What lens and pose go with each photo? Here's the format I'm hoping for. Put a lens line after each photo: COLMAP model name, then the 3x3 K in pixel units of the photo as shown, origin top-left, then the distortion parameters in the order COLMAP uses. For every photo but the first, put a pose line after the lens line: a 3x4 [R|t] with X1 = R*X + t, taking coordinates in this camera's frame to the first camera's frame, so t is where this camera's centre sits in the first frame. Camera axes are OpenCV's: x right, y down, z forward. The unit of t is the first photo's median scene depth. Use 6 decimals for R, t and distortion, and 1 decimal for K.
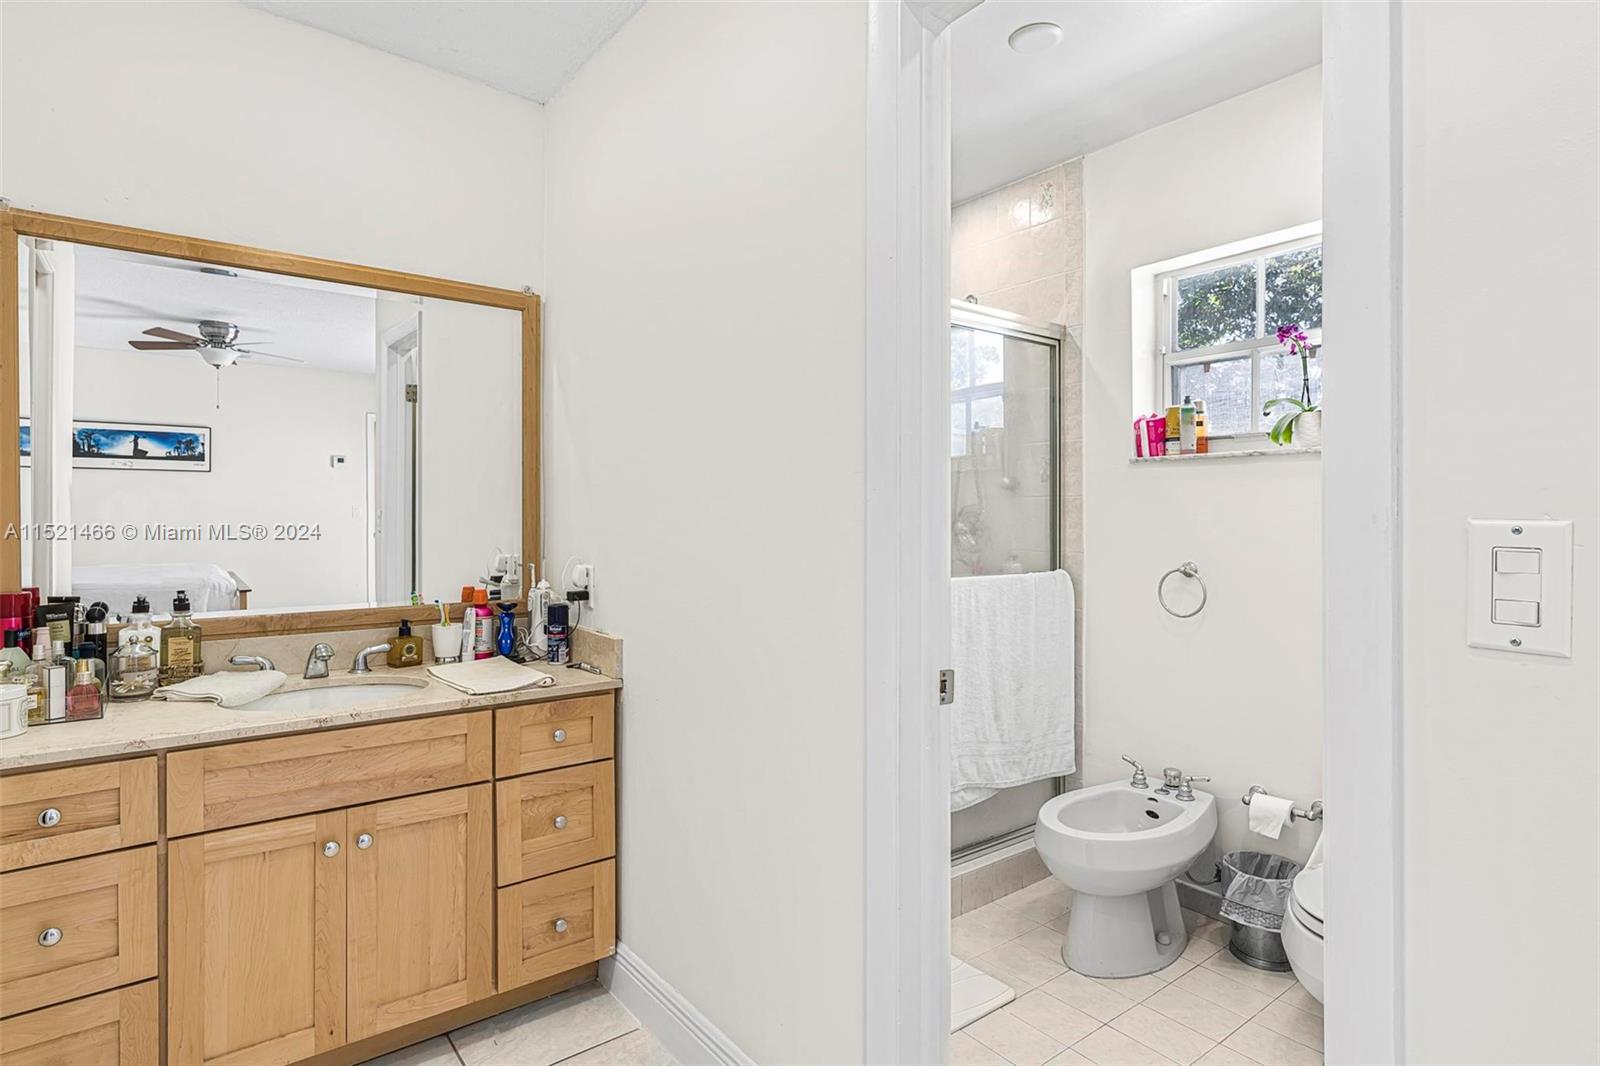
lens RADIAL K [[835.0, 0, 799.8], [0, 835.0, 515.9], [0, 0, 1]] dist [0.003669, 0.001915]
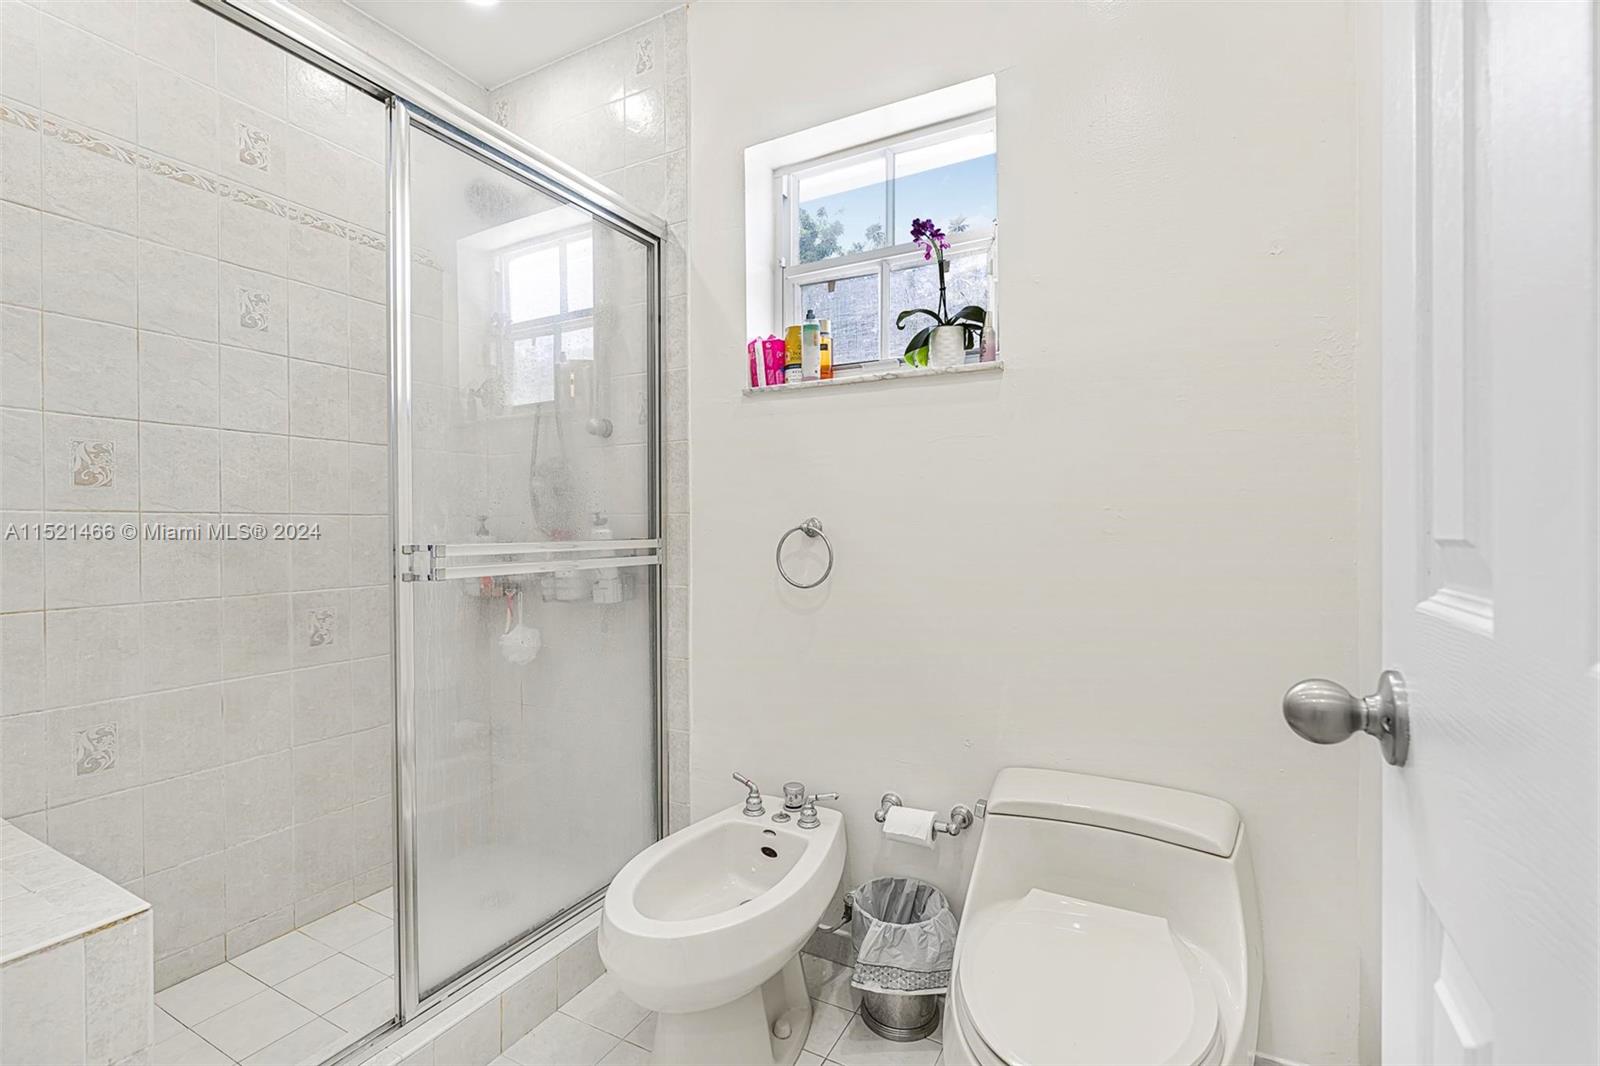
lens RADIAL K [[724.1, 0, 803.8], [0, 724.1, 533.0], [0, 0, 1]] dist [-0.011628, 0.005271]
pose [[0.908151, -0.006681, 0.418590, 0.173280], [0.001945, 0.999929, 0.011738, 0.061423], [-0.418639, -0.009846, 0.908100, 0.385259]]
